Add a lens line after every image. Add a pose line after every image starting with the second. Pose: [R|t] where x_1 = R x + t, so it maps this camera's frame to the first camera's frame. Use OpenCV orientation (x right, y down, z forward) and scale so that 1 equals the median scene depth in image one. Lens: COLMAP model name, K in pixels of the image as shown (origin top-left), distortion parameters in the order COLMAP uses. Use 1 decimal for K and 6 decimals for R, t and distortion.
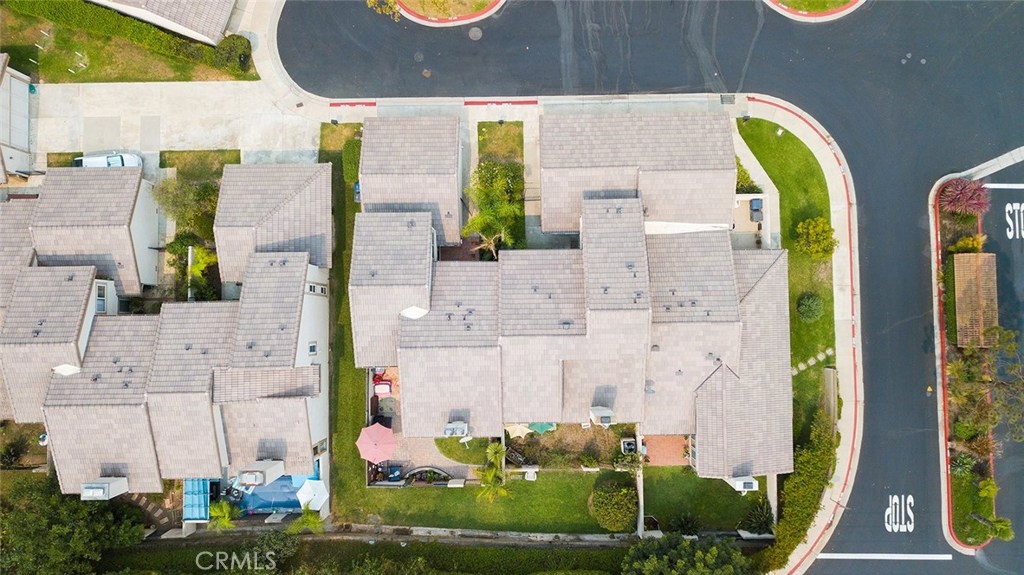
lens RADIAL K [[786.7, 0, 519.4], [0, 786.7, 293.1], [0, 0, 1]] dist [-0.003728, -0.005201]
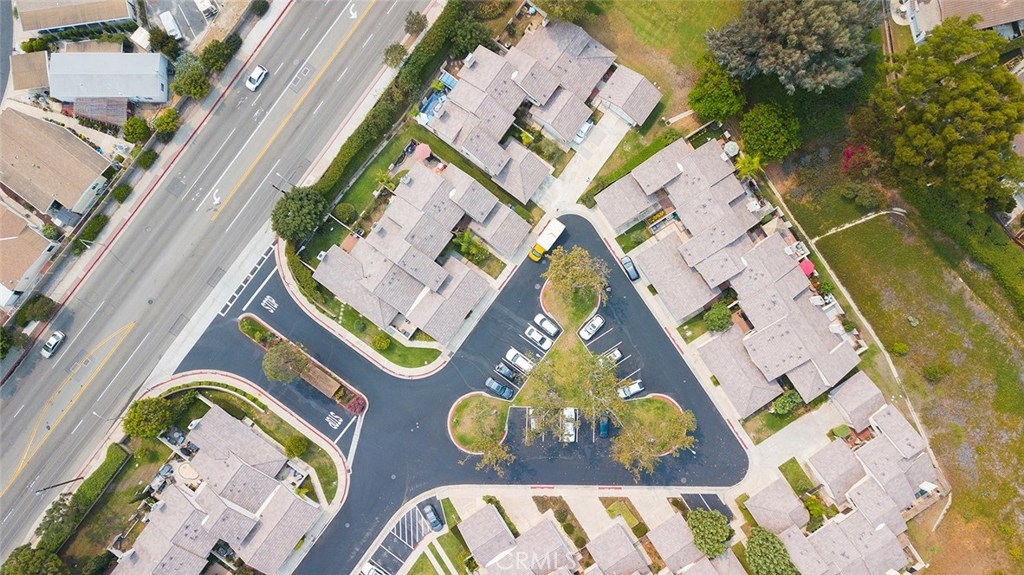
lens RADIAL K [[786.7, 0, 519.4], [0, 786.7, 286.4], [0, 0, 1]] dist [-0.003728, -0.005201]
pose [[-0.601746, 0.797480, -0.043905, 0.083897], [-0.798608, -0.600003, 0.047123, -0.416789], [0.011236, 0.063419, 0.997924, -1.422027]]
